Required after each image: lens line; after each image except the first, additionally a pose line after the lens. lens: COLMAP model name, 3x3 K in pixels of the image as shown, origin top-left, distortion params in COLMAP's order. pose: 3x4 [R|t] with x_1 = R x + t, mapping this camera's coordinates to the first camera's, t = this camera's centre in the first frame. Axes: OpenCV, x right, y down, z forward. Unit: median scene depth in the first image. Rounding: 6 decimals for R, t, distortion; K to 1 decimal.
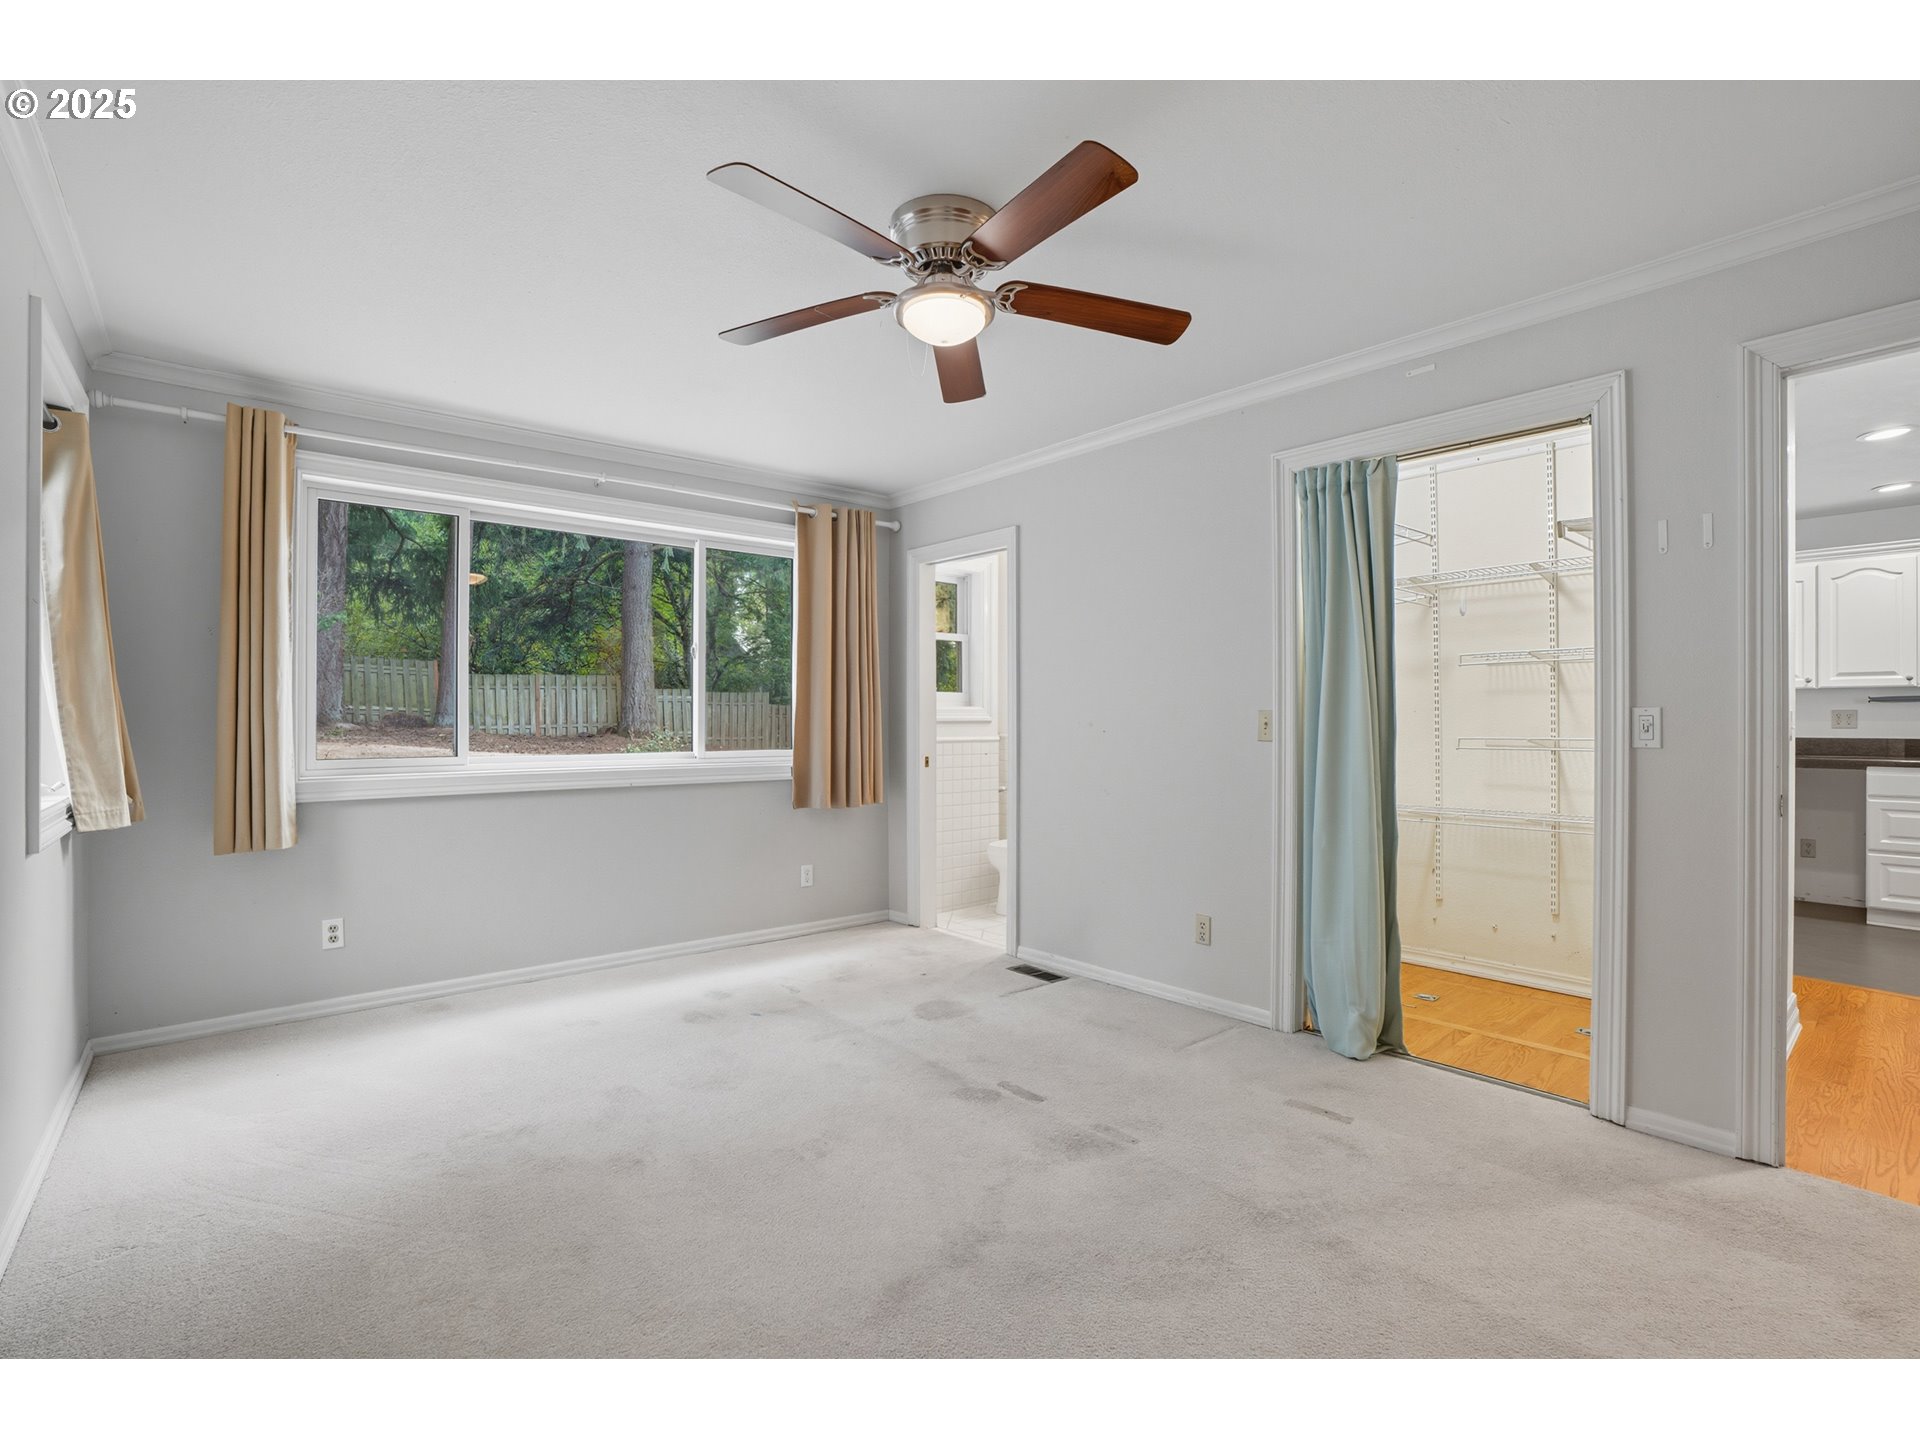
lens RADIAL K [[916.3, 0, 954.0], [0, 916.3, 715.8], [0, 0, 1]] dist [-0.070534, 0.030908]
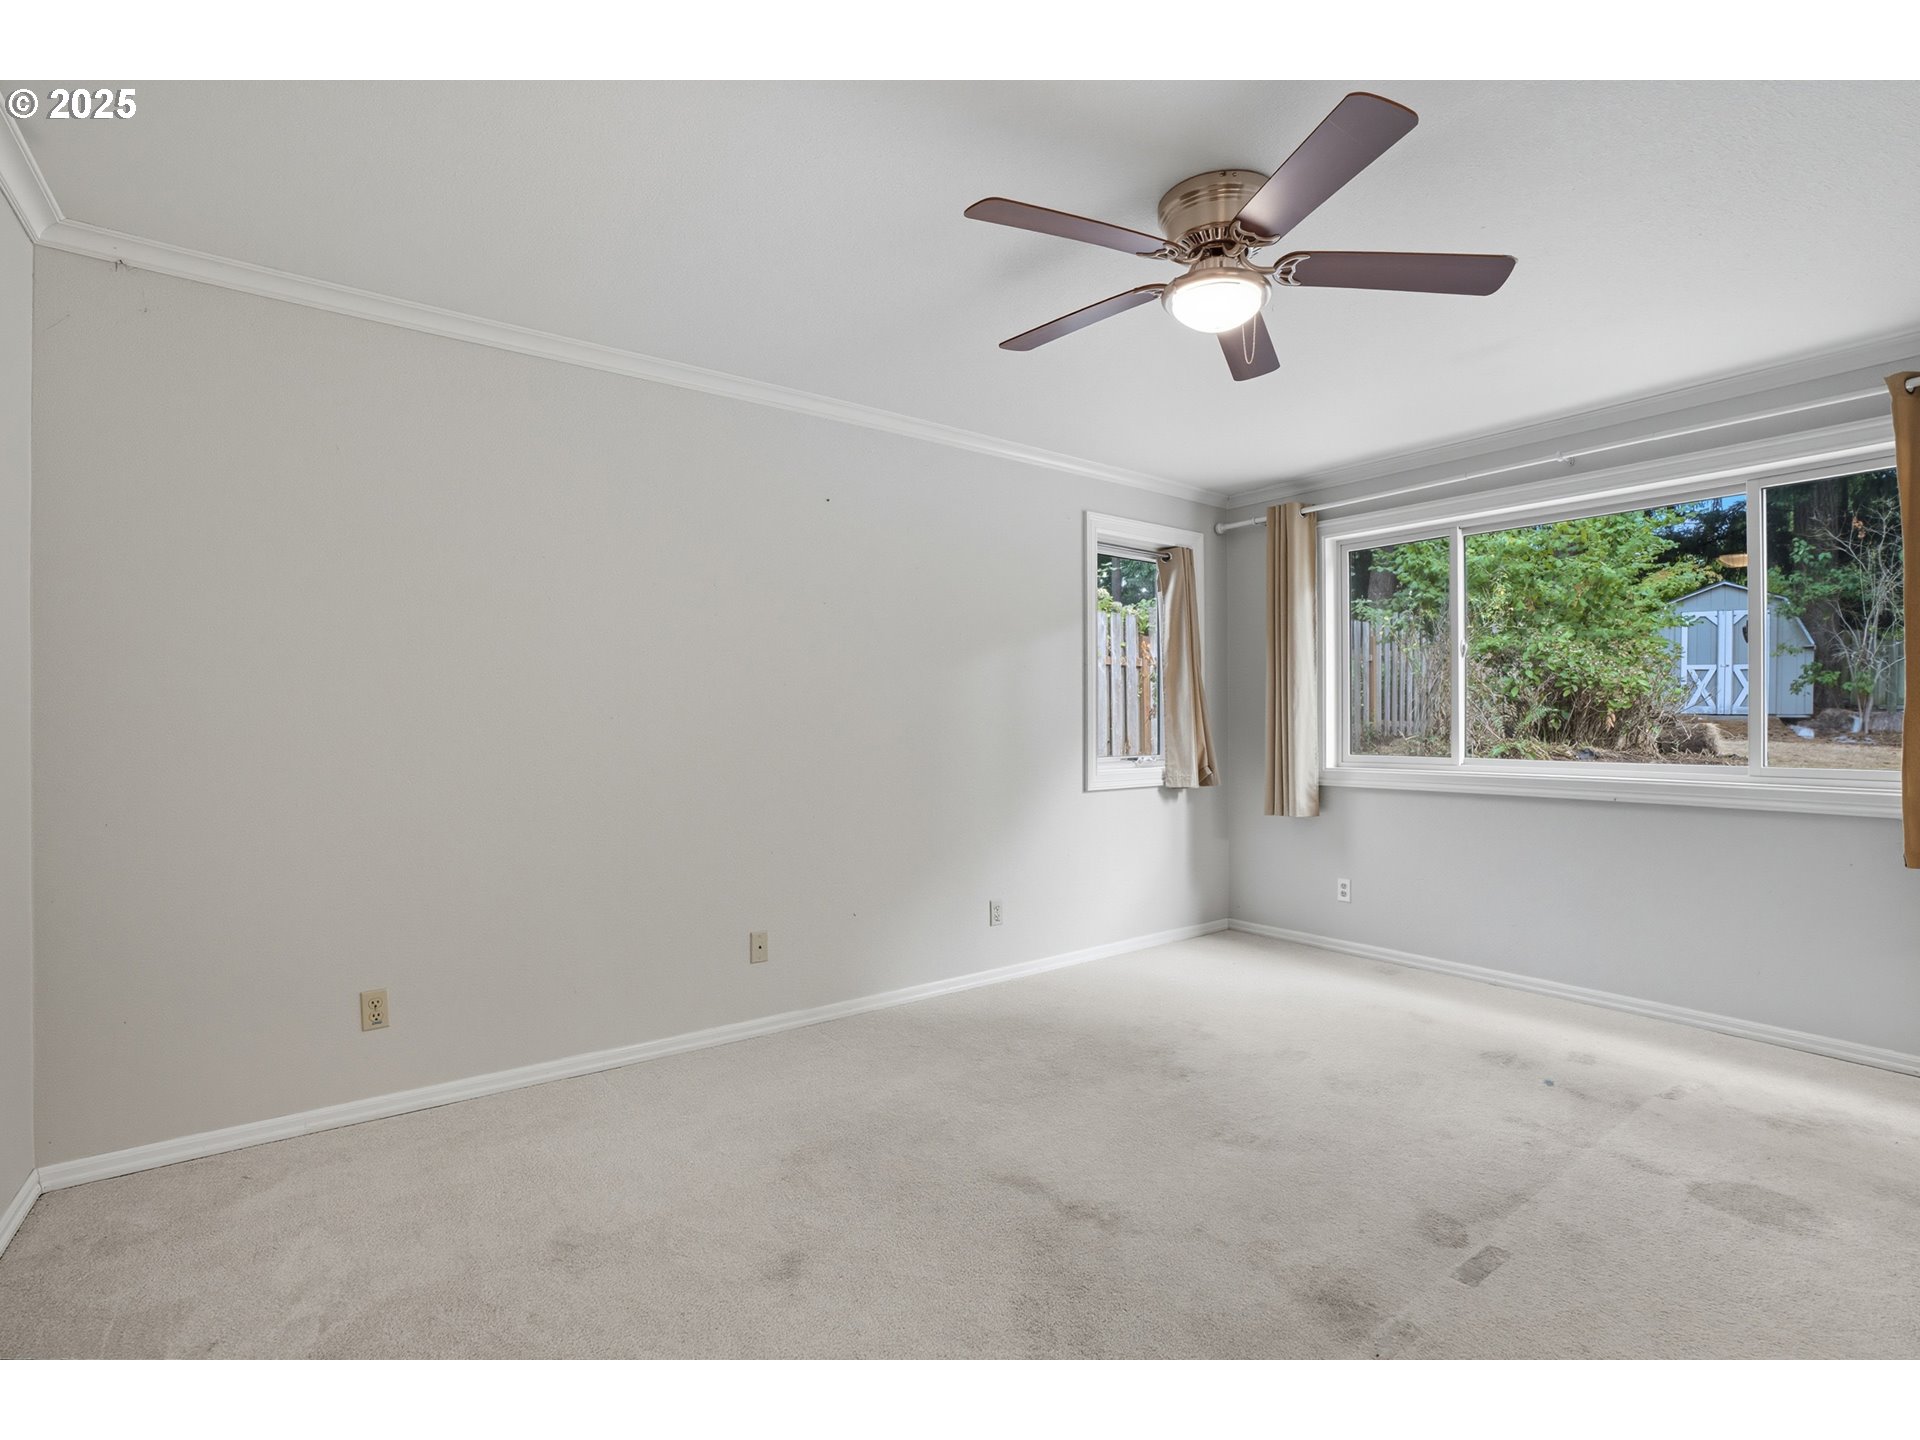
lens RADIAL K [[916.3, 0, 954.0], [0, 916.3, 715.8], [0, 0, 1]] dist [-0.070534, 0.030908]
pose [[-0.082429, -0.007129, -0.996571, 0.653290], [0.003773, 0.999965, -0.007465, 0.001230], [0.996590, -0.004376, -0.082400, 0.550810]]
